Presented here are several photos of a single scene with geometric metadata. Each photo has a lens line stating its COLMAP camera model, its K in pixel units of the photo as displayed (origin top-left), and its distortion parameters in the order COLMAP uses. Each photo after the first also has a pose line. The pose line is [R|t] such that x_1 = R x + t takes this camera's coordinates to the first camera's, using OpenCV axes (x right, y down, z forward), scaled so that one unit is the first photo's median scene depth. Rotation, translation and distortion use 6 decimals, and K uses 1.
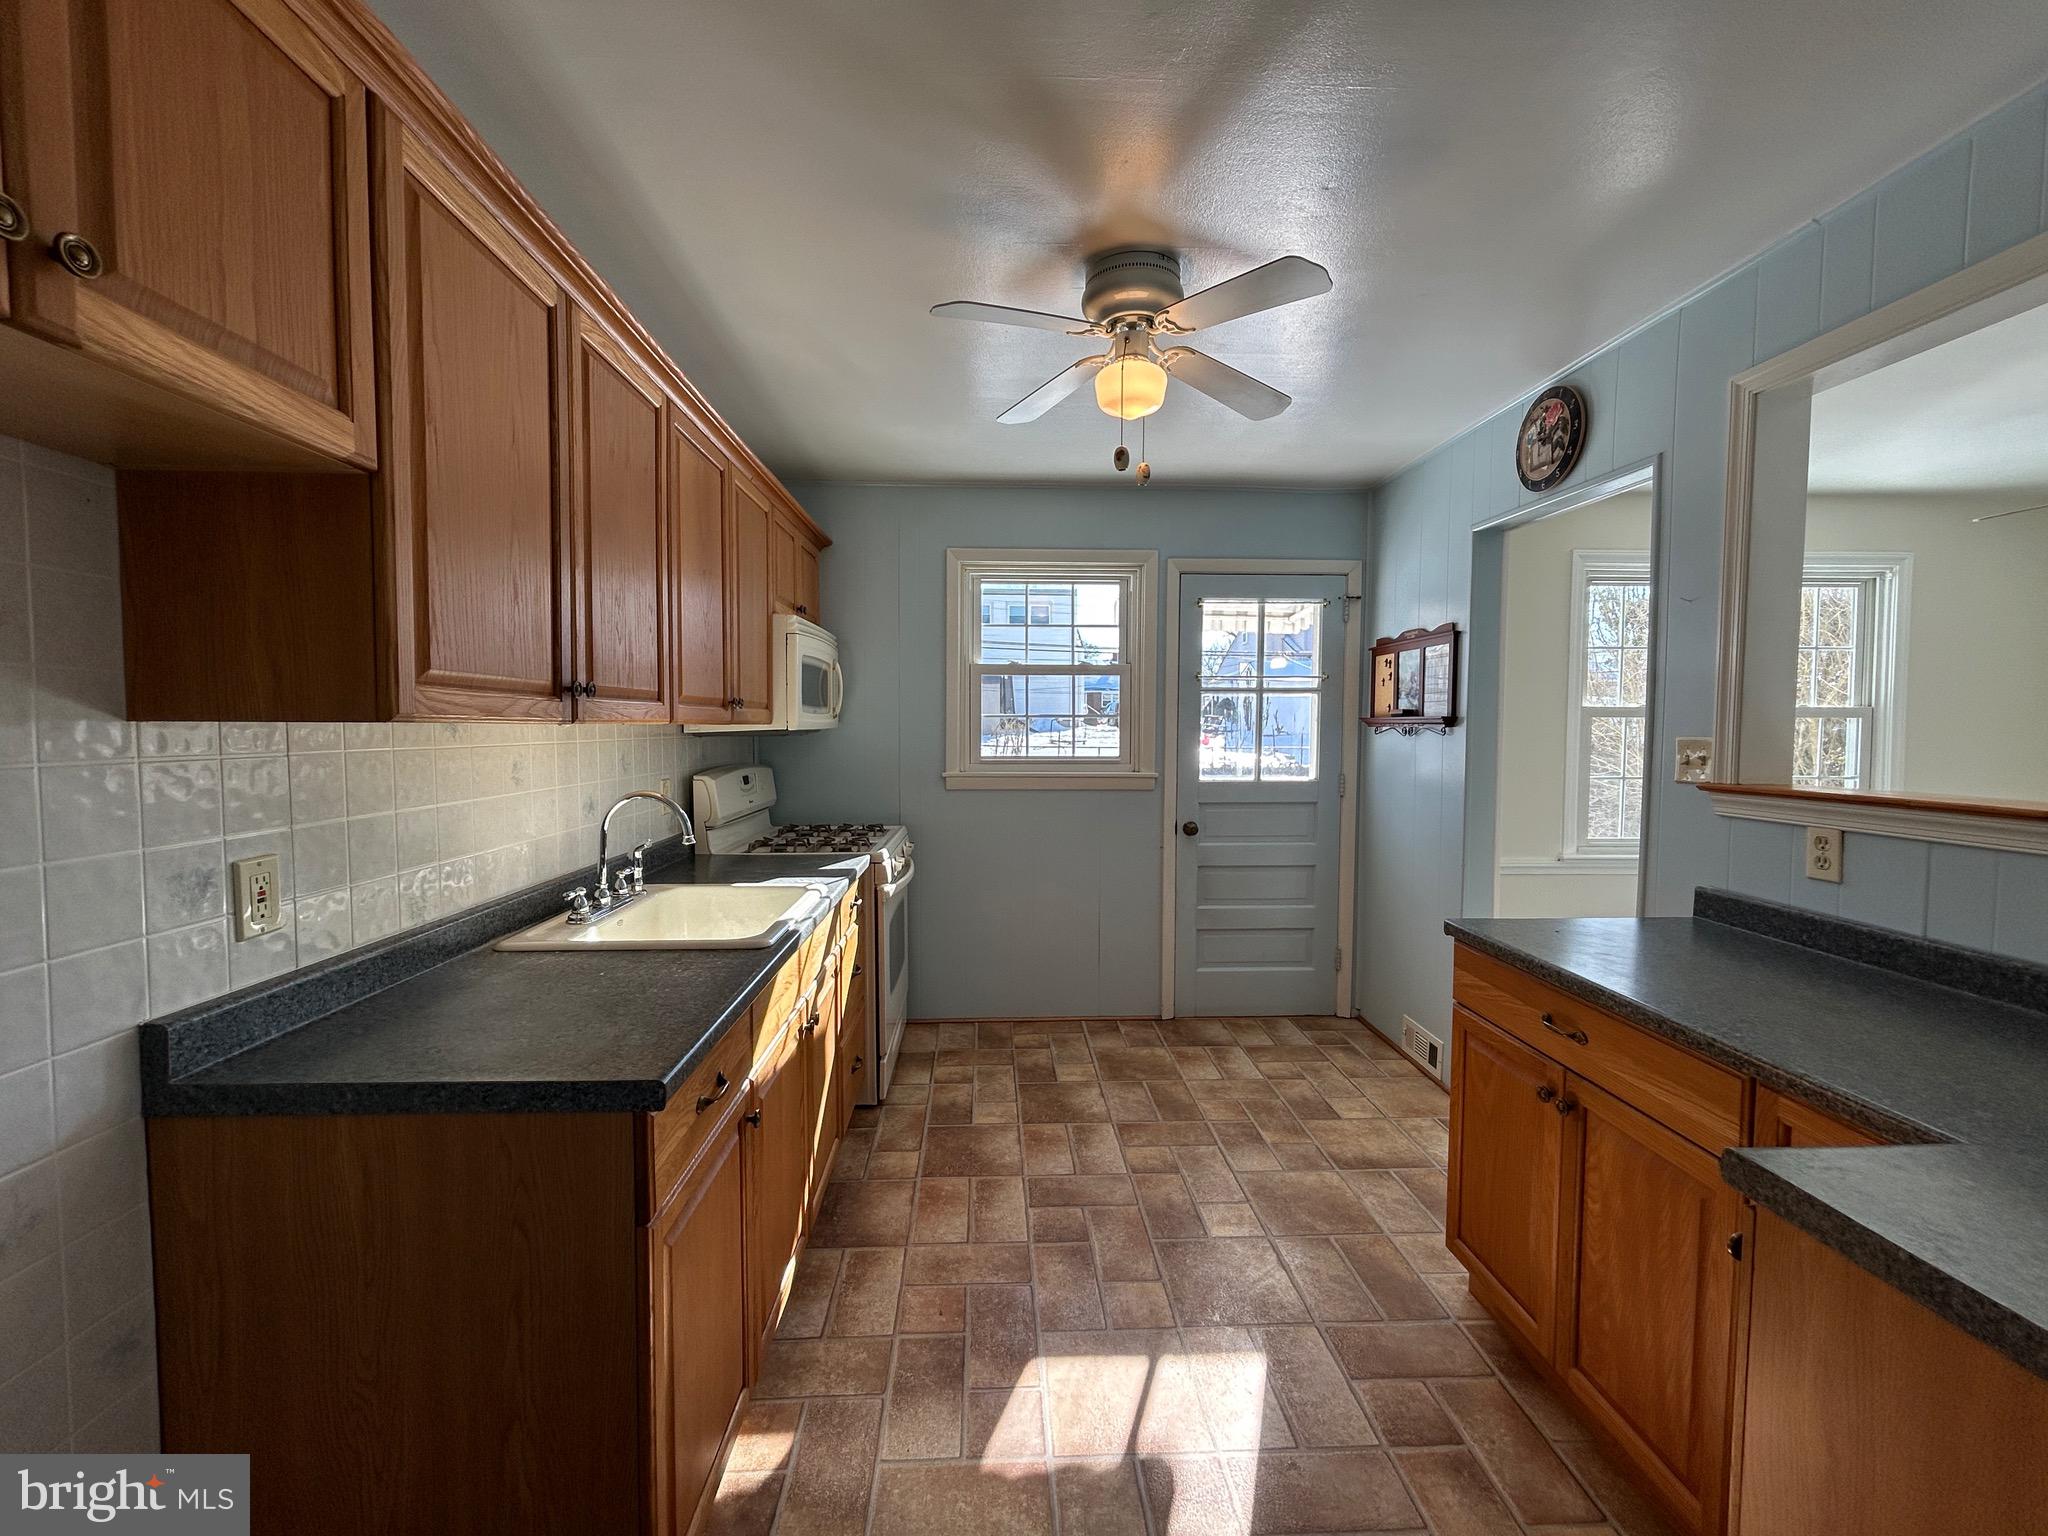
lens RADIAL K [[833.4, 0, 1029.3], [0, 833.4, 768.0], [0, 0, 1]] dist [0.004764, 0.001548]
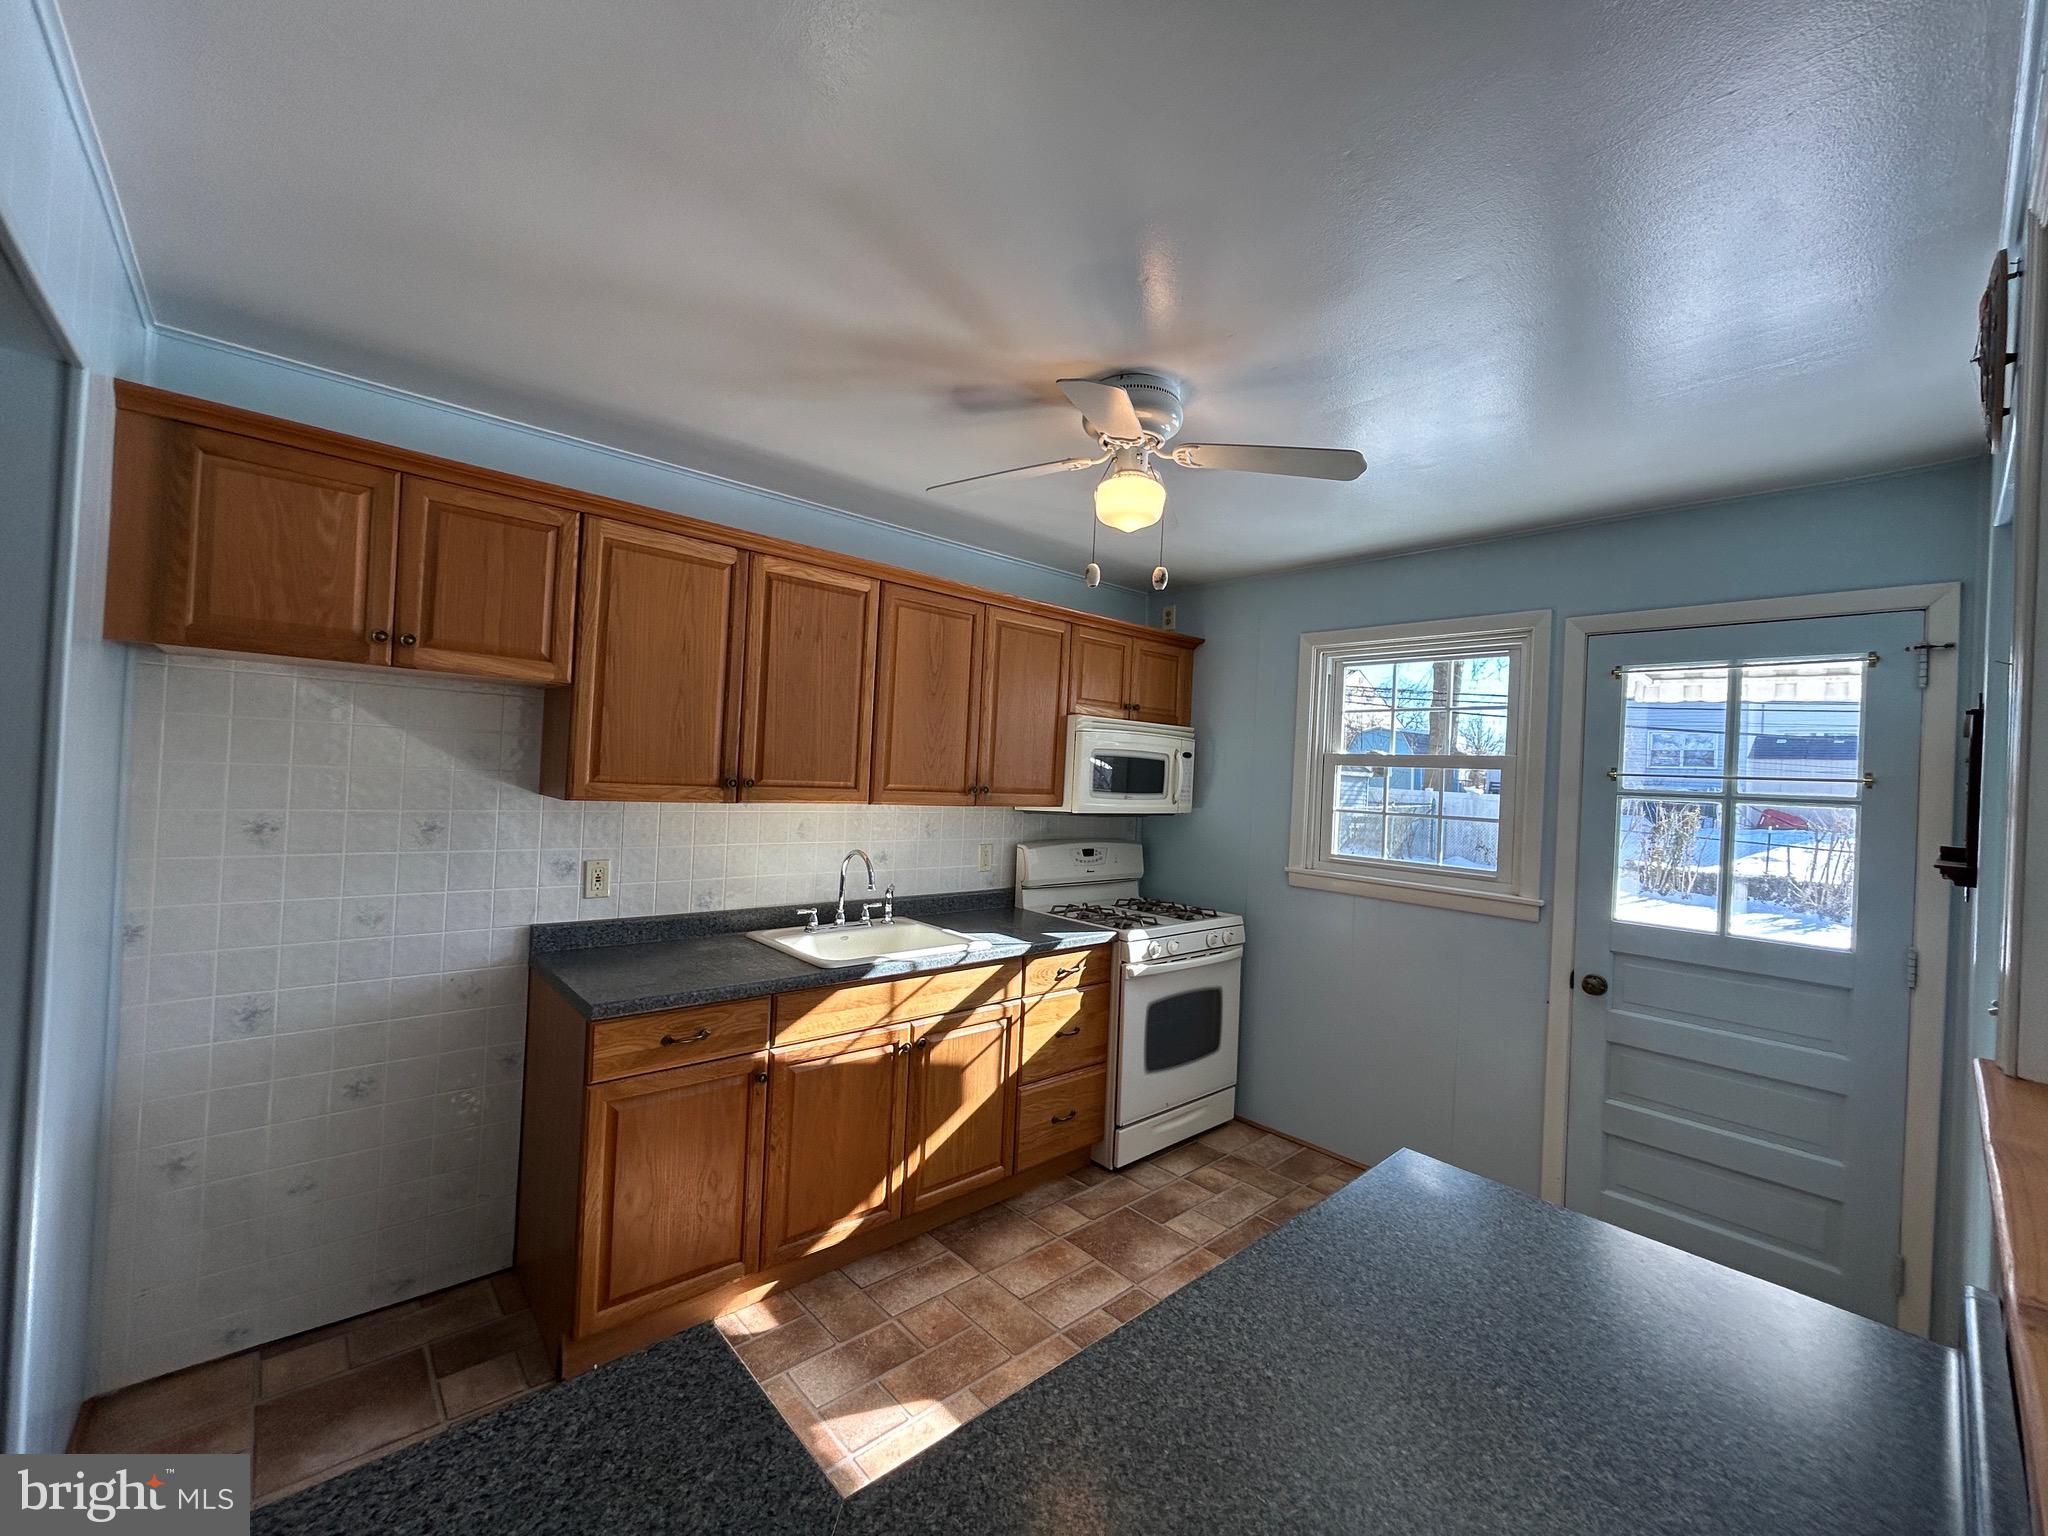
lens RADIAL K [[833.4, 0, 1021.5], [0, 833.4, 767.9], [0, 0, 1]] dist [0.004764, 0.001548]
pose [[0.633879, 0.021710, -0.773128, 0.519261], [-0.086735, 0.995296, -0.043164, -0.047408], [0.768554, 0.094417, 0.632780, 0.177554]]
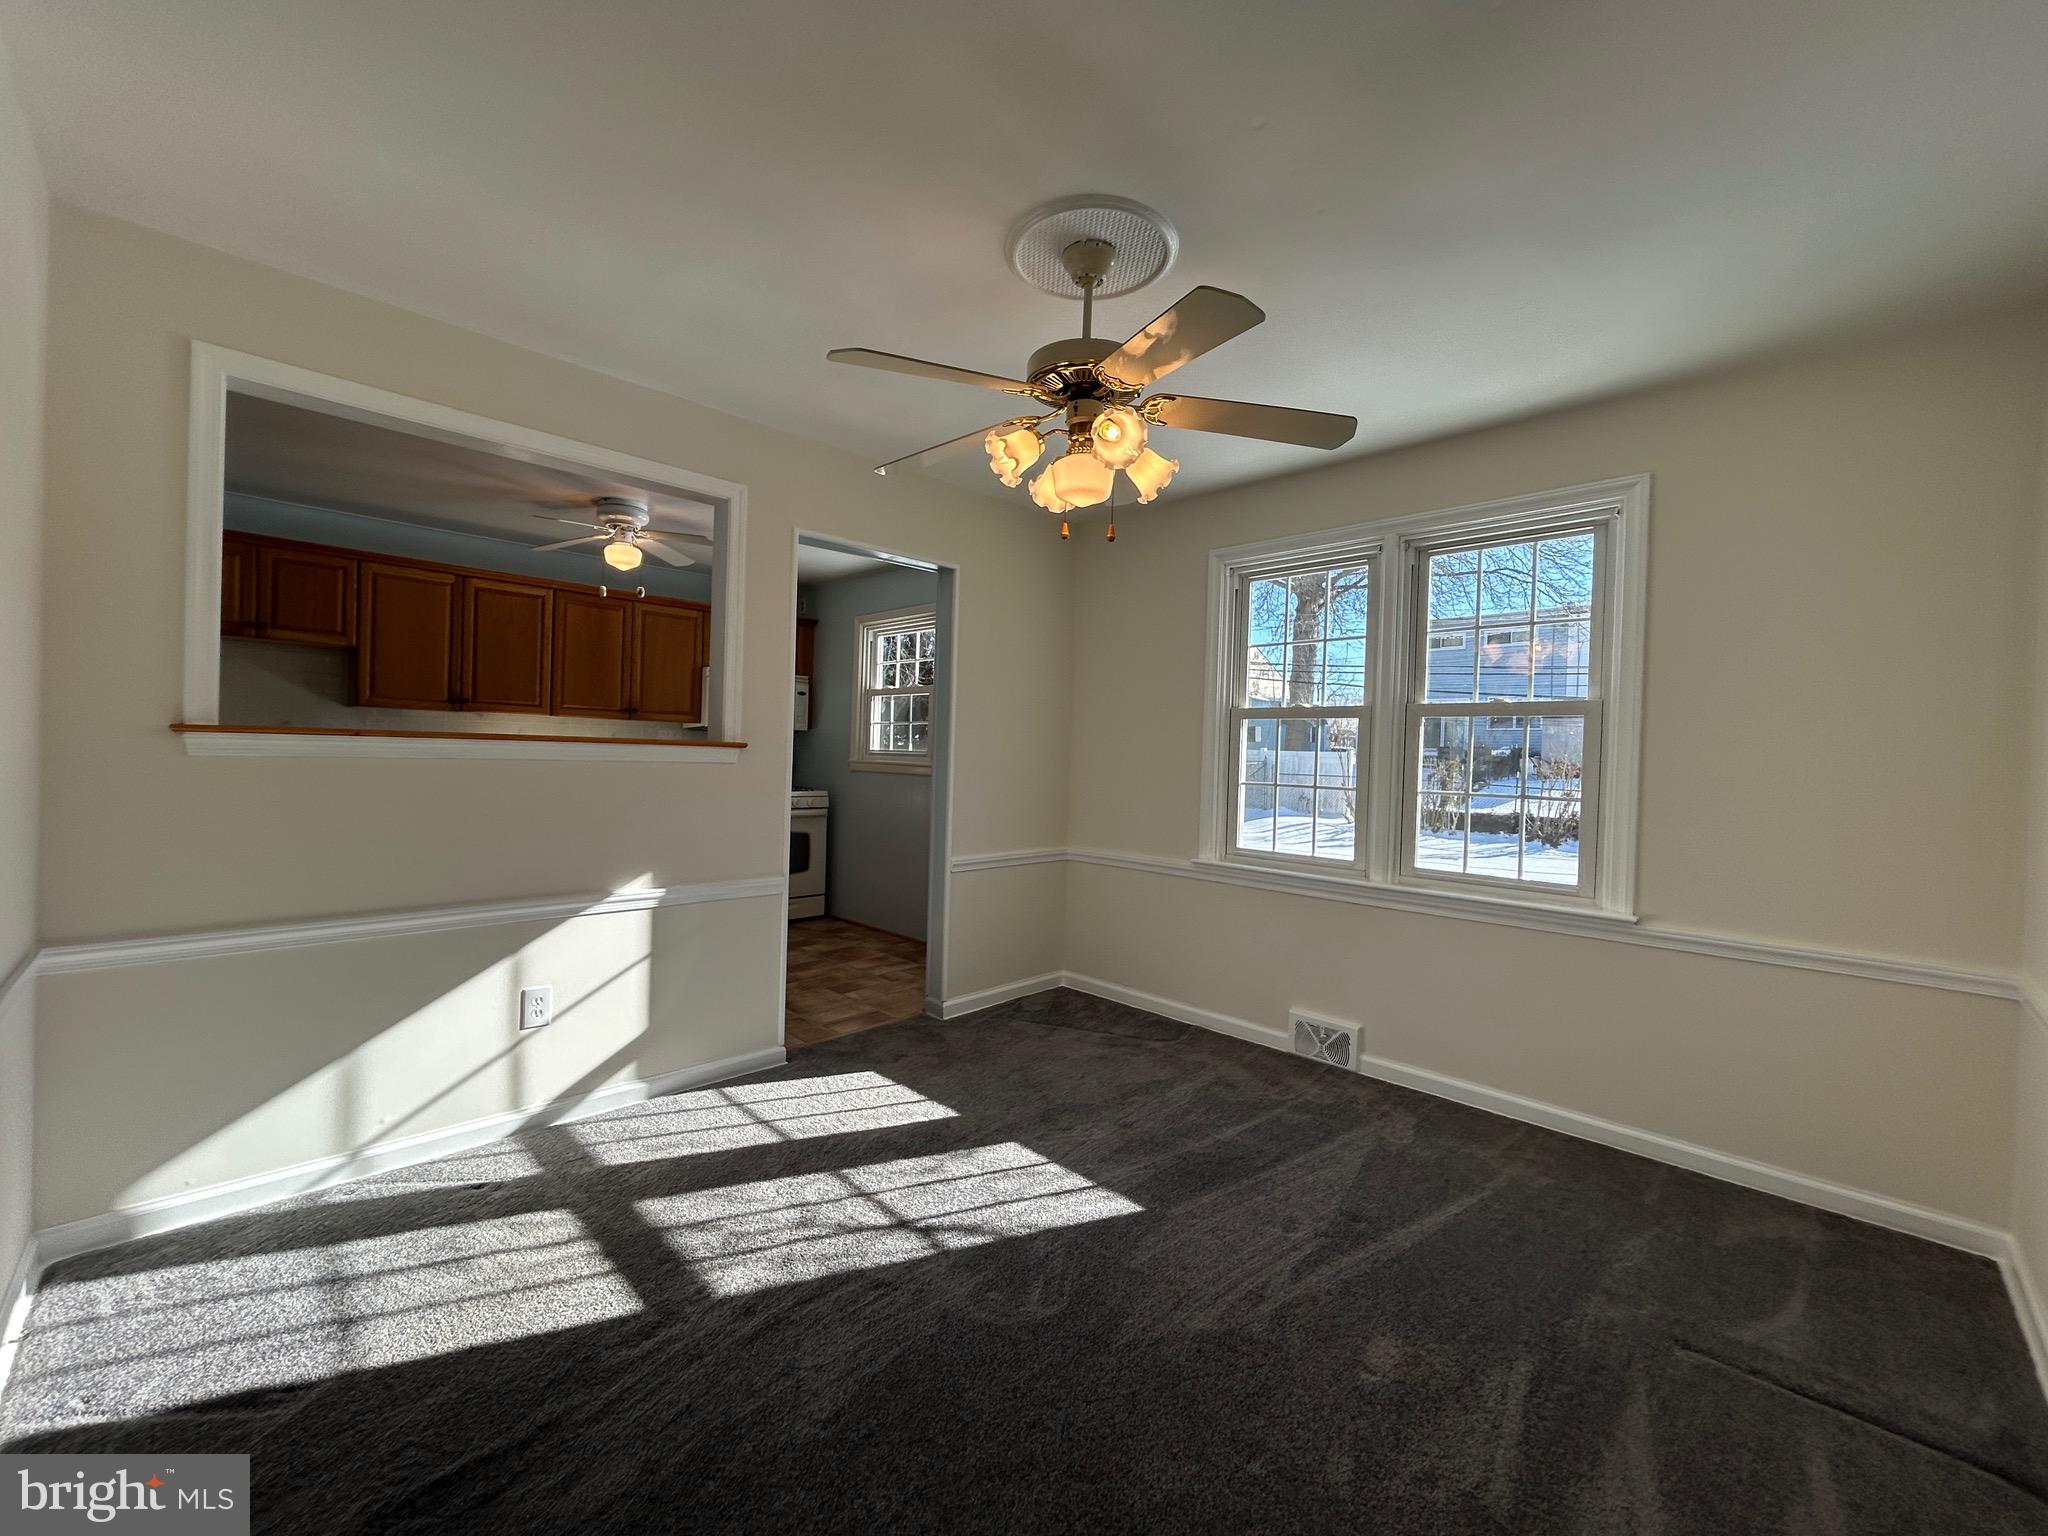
lens RADIAL K [[833.4, 0, 1022.0], [0, 833.4, 763.6], [0, 0, 1]] dist [0.004764, 0.001548]
pose [[0.672267, 0.025477, -0.739870, 1.501768], [-0.068087, 0.997300, -0.027525, 0.040226], [0.737171, 0.068880, 0.672186, 0.219084]]
